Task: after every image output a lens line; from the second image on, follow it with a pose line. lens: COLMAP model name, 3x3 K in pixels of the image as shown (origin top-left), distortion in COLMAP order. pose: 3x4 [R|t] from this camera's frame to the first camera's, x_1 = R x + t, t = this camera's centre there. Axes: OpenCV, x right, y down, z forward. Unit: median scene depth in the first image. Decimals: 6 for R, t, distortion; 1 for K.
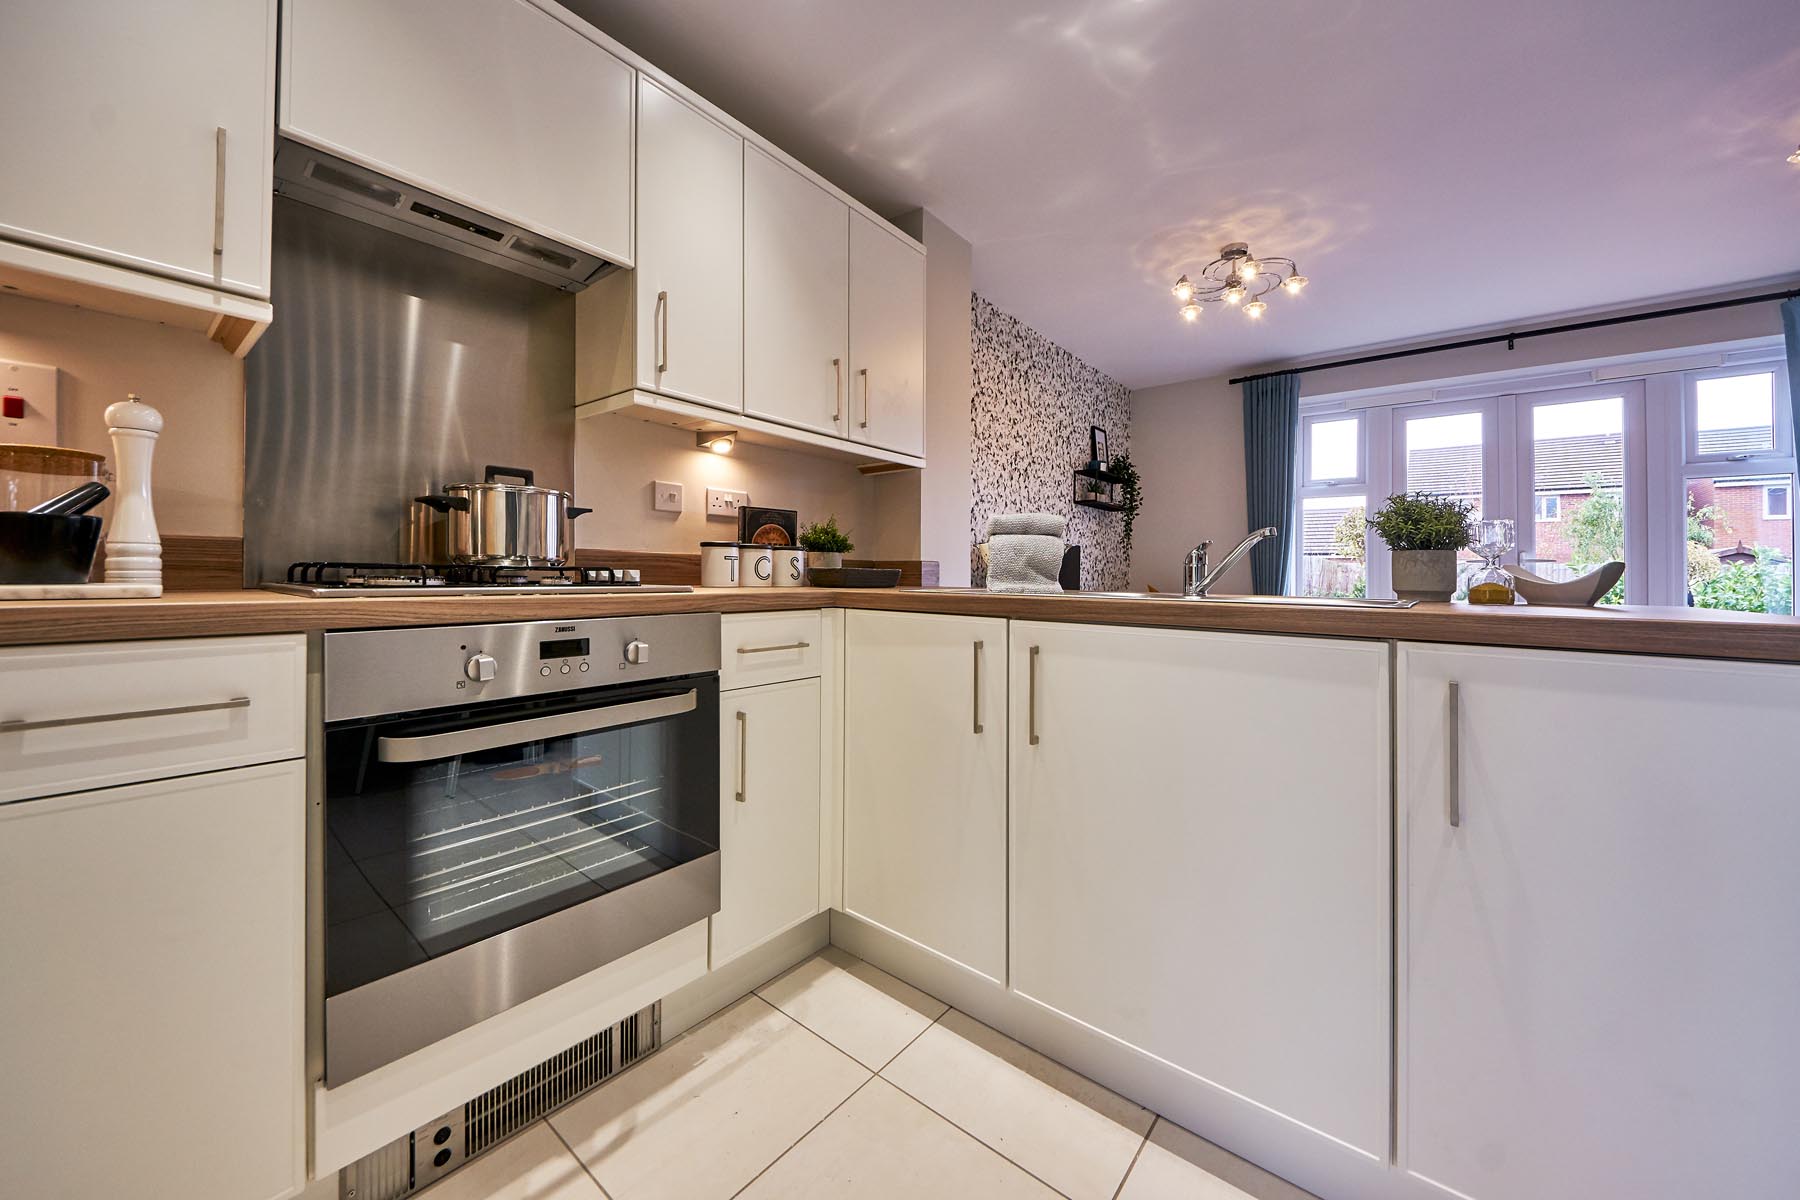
lens RADIAL K [[643.1, 0, 886.2], [0, 643.1, 568.3], [0, 0, 1]] dist [-0.001623, -0.000249]
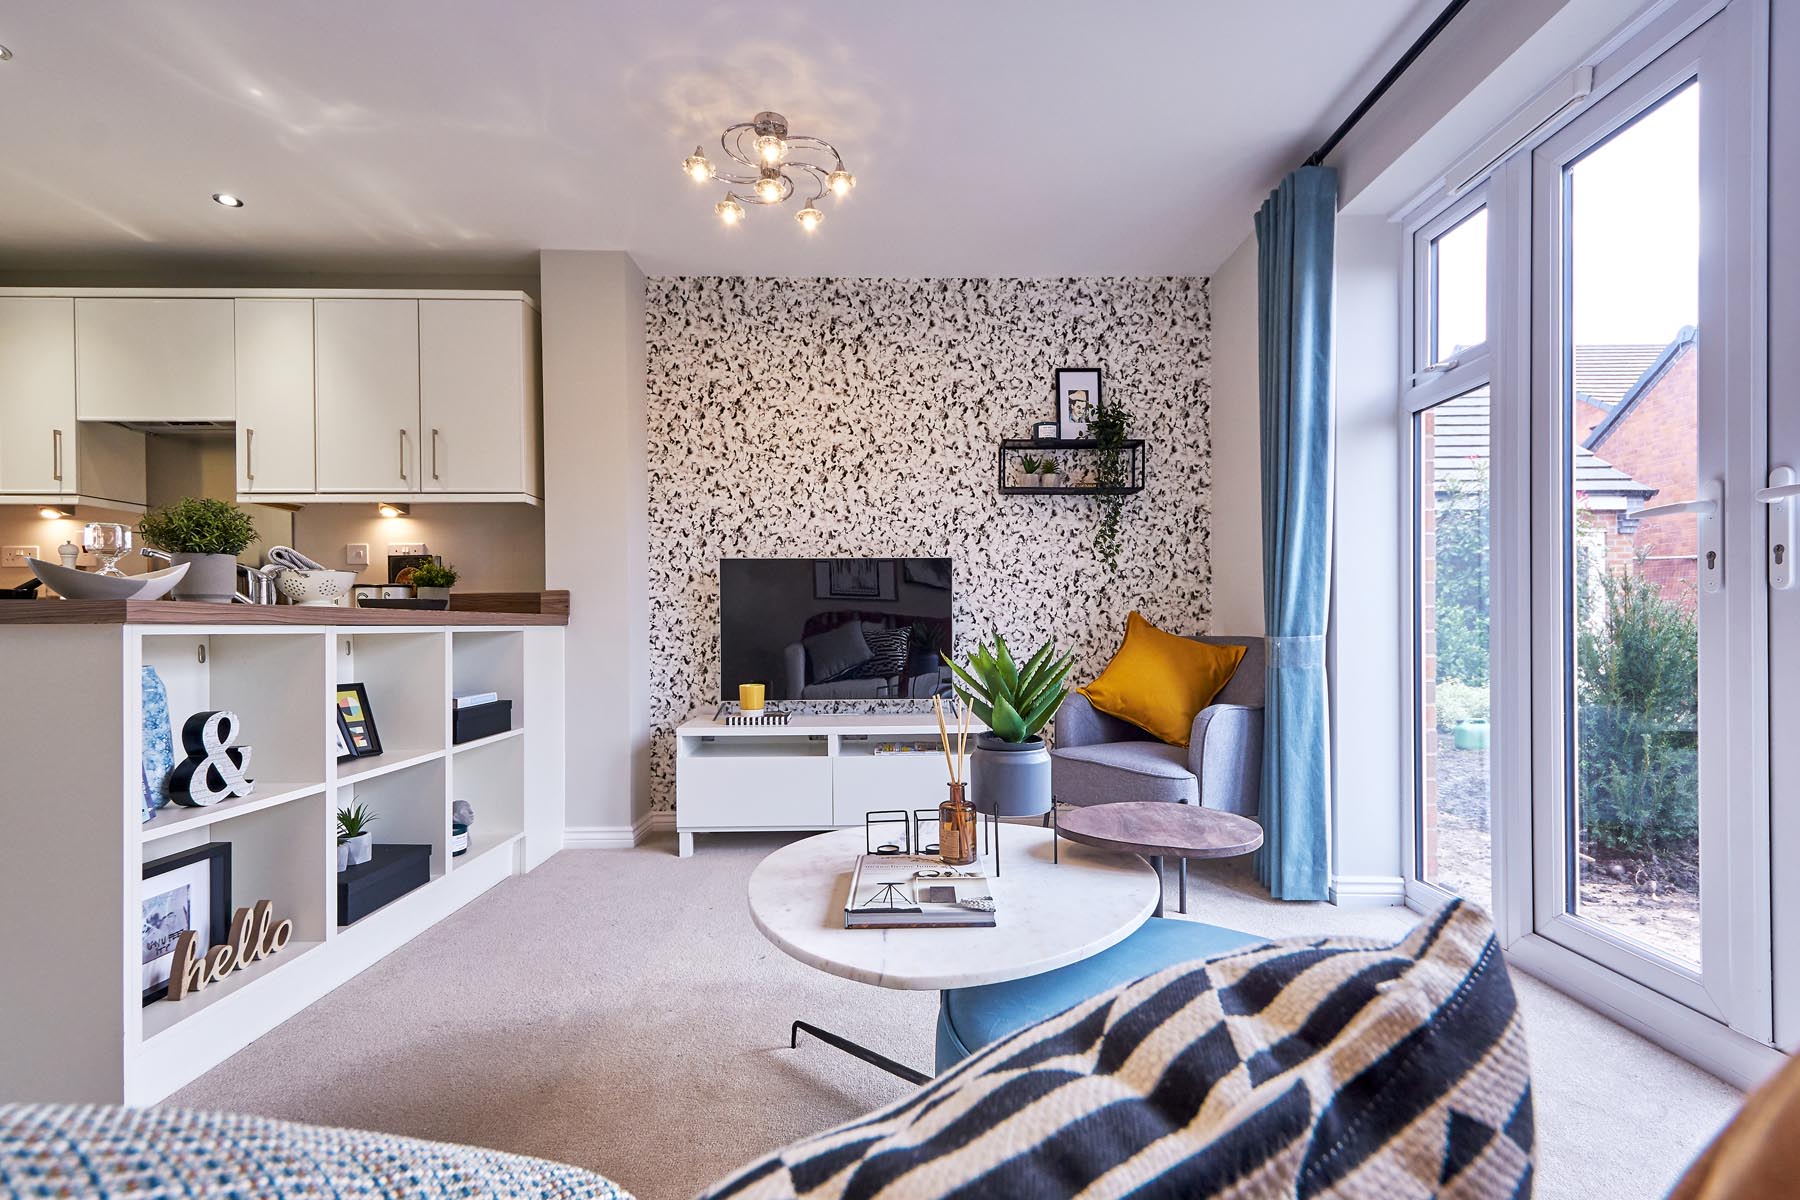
lens RADIAL K [[827.6, 0, 907.2], [0, 827.6, 627.8], [0, 0, 1]] dist [0.002935, 0.000162]
pose [[0.656086, -0.017896, -0.754474, 1.072680], [0.024393, 0.999699, -0.002500, 0.049506], [0.754292, -0.016763, 0.656325, 0.416585]]
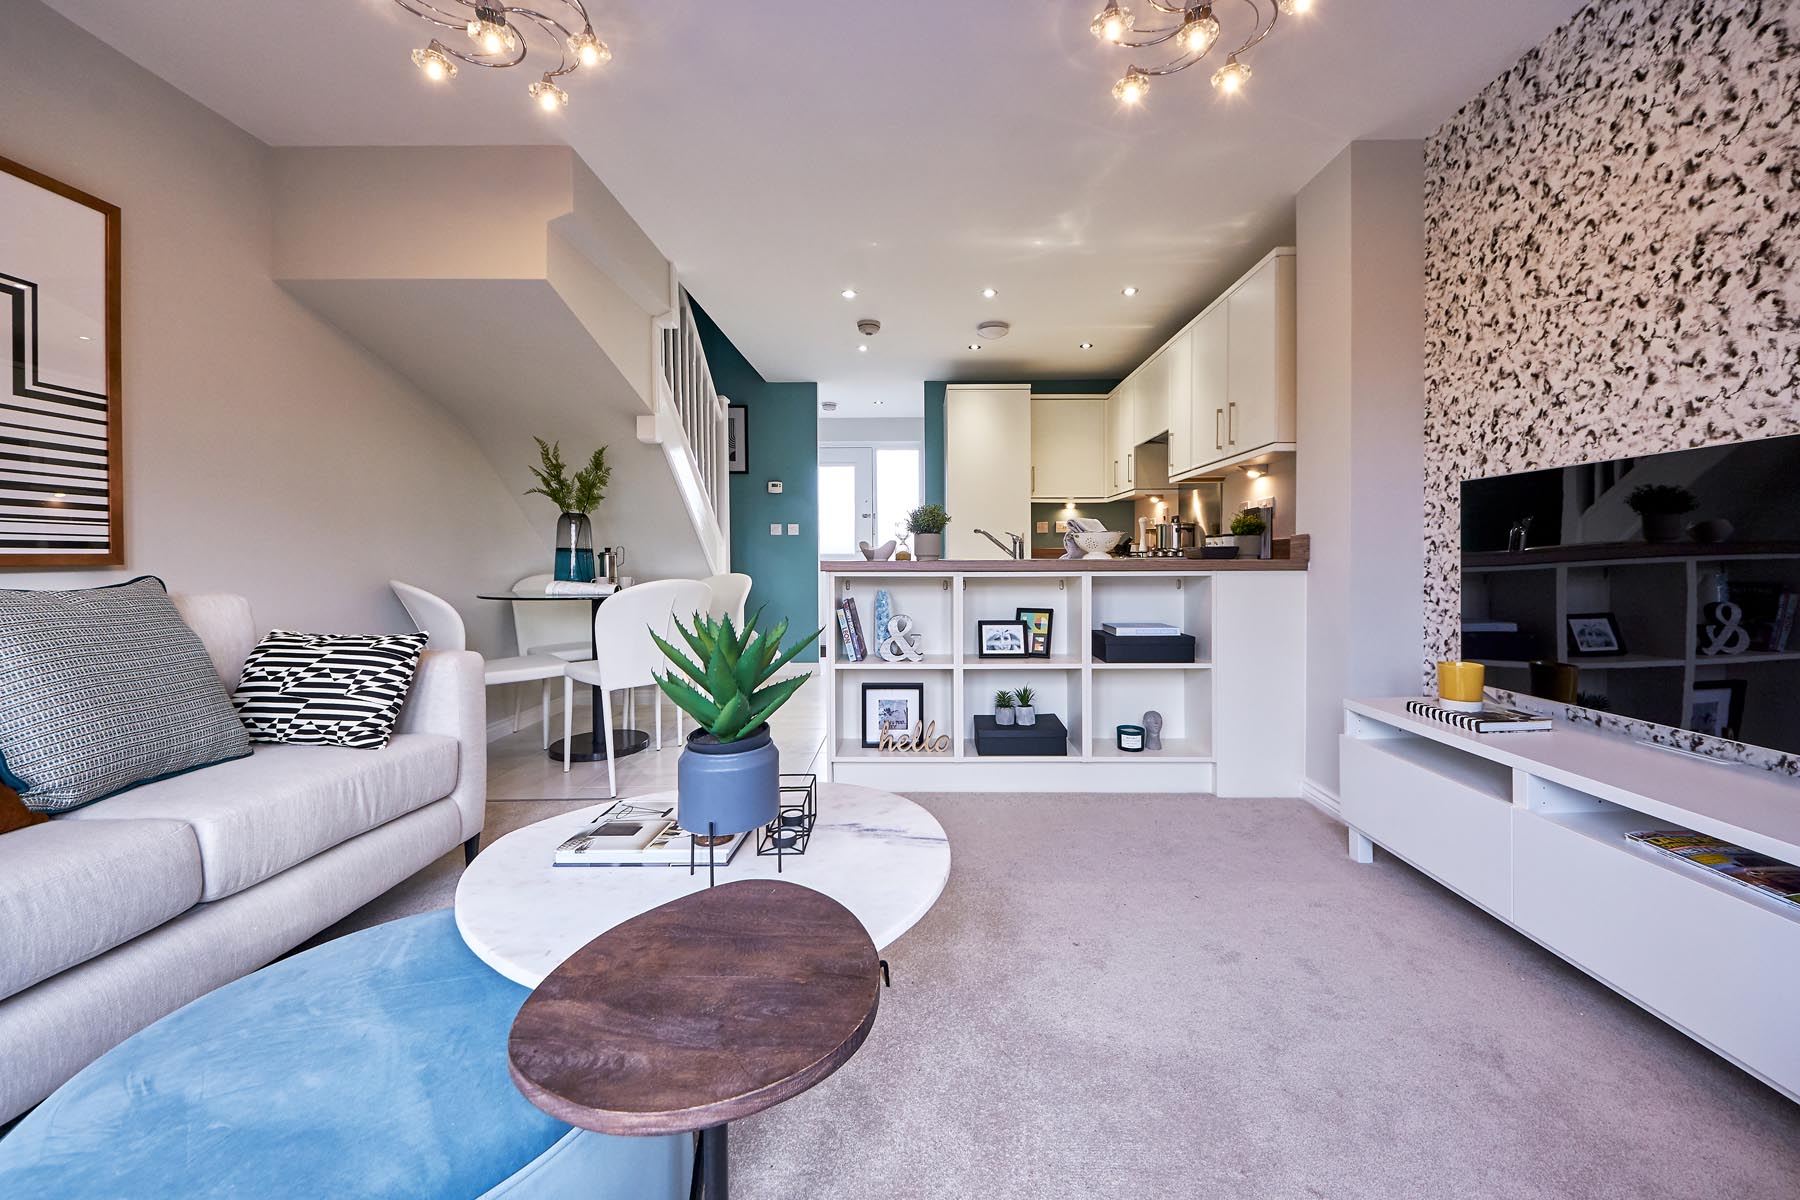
lens RADIAL K [[643.1, 0, 909.8], [0, 643.1, 561.3], [0, 0, 1]] dist [-0.001623, -0.000249]
pose [[-0.774574, -0.010665, -0.632393, 0.886000], [-0.003360, 0.999913, -0.012747, 0.034885], [0.632474, -0.007748, -0.774542, 1.044882]]
